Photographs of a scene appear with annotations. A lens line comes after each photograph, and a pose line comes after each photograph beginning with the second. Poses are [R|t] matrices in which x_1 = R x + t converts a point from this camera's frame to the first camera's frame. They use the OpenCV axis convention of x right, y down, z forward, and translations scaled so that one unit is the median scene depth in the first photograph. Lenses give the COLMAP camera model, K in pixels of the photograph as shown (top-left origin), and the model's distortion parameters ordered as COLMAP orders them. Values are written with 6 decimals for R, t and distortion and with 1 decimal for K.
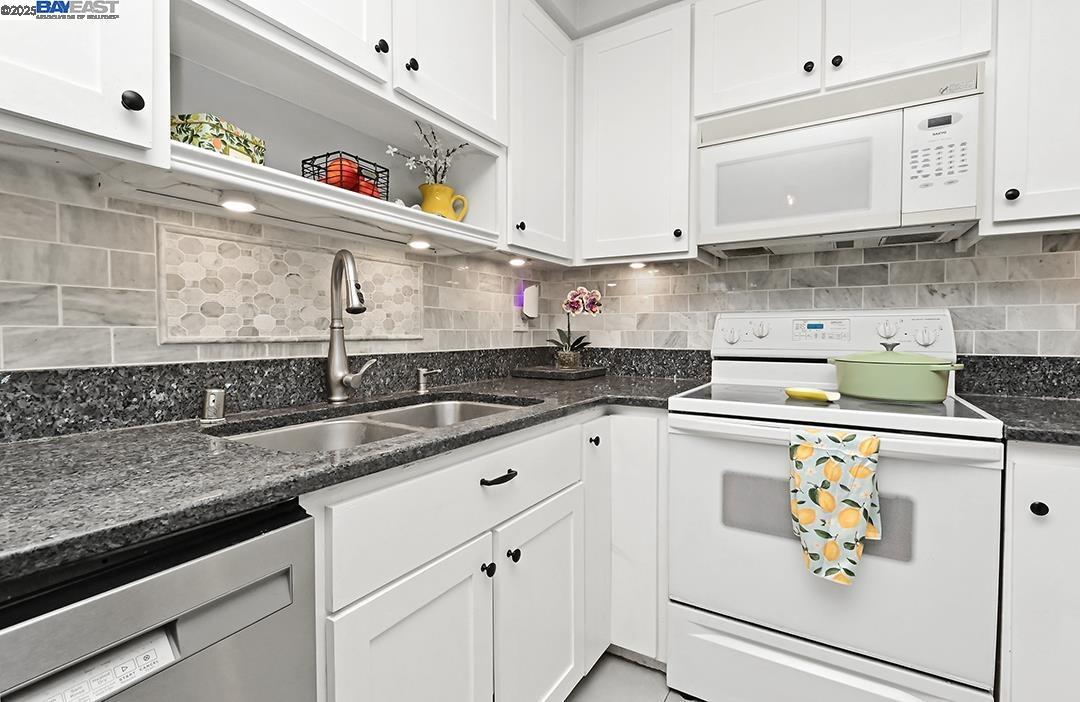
lens RADIAL K [[489.4, 0, 541.2], [0, 489.4, 346.9], [0, 0, 1]] dist [-0.003286, -0.002320]
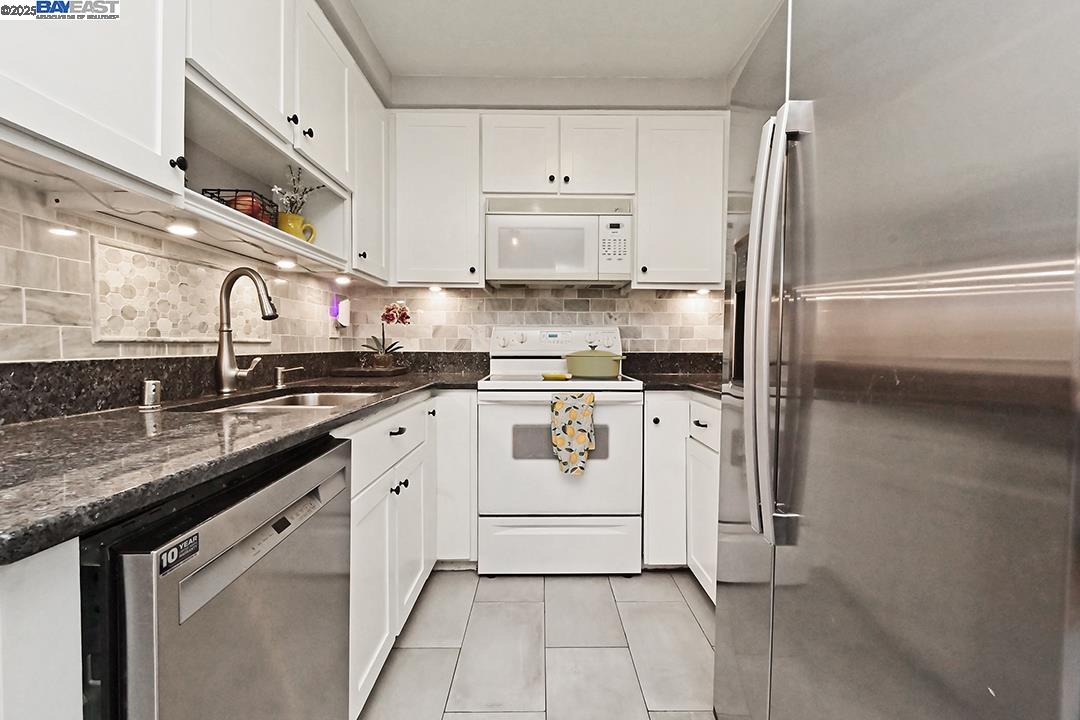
lens RADIAL K [[480.4, 0, 542.4], [0, 480.4, 356.2], [0, 0, 1]] dist [0.000079, -0.000995]
pose [[0.845276, -0.010461, 0.534227, -0.396132], [0.013030, 0.999915, -0.001037, 0.032934], [-0.534171, 0.007837, 0.845340, -0.394340]]
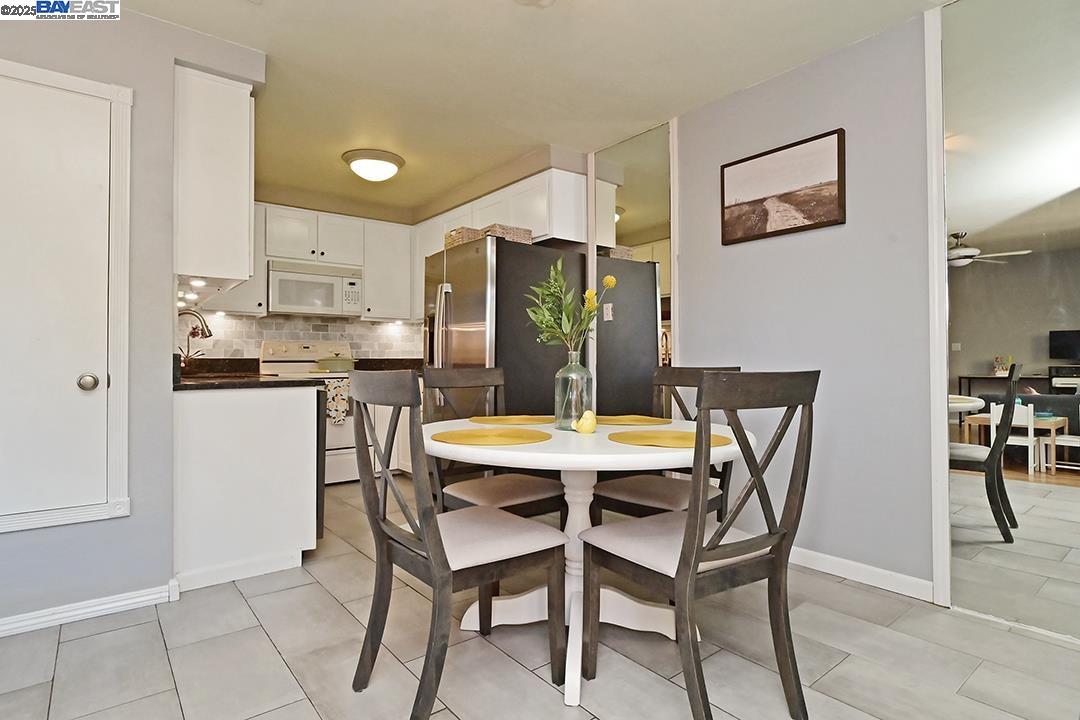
lens RADIAL K [[565.9, 0, 542.3], [0, 565.9, 356.4], [0, 0, 1]] dist [-0.002996, -0.000258]
pose [[0.346239, 0.007336, 0.938118, -2.197725], [0.031278, 0.999323, -0.019358, 0.121864], [-0.937625, 0.036045, 0.345775, -1.418377]]
